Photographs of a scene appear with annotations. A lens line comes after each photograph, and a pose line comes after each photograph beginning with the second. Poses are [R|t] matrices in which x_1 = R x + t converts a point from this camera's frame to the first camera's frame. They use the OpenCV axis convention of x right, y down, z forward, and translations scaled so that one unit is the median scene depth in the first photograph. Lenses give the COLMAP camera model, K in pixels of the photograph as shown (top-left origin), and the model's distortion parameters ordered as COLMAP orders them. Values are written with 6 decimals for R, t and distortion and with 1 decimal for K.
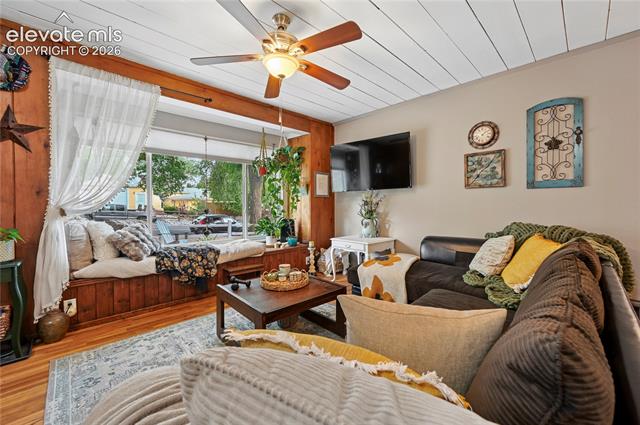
lens RADIAL K [[256.8, 0, 335.4], [0, 256.8, 206.4], [0, 0, 1]] dist [0.001425, -0.001617]
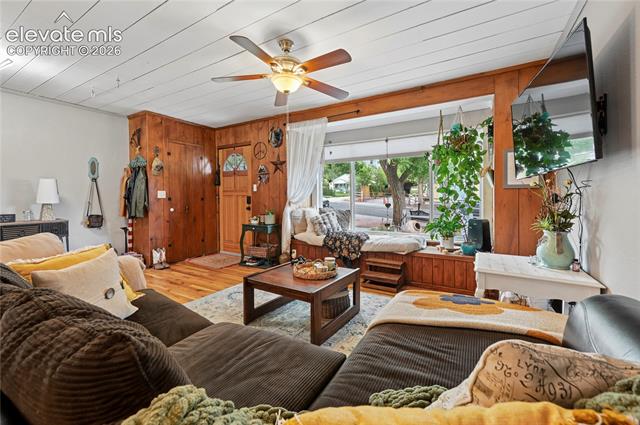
lens RADIAL K [[256.8, 0, 325.9], [0, 256.8, 199.5], [0, 0, 1]] dist [0.001425, -0.001617]
pose [[0.236558, 0.010365, -0.971562, 0.740067], [-0.007251, 0.999934, 0.008902, -0.019243], [0.971590, 0.004939, 0.236618, 0.679956]]
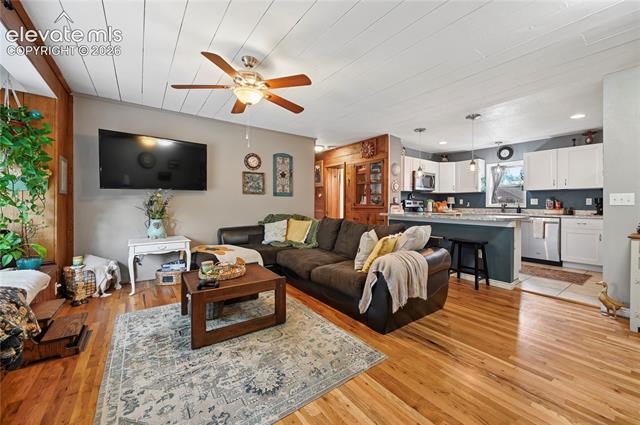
lens RADIAL K [[256.8, 0, 329.5], [0, 256.8, 202.8], [0, 0, 1]] dist [0.001425, -0.001617]
pose [[0.145774, 0.005158, 0.989304, -1.069087], [0.007652, 0.999951, -0.006341, -0.004836], [-0.989288, 0.008494, 0.145728, 0.321289]]
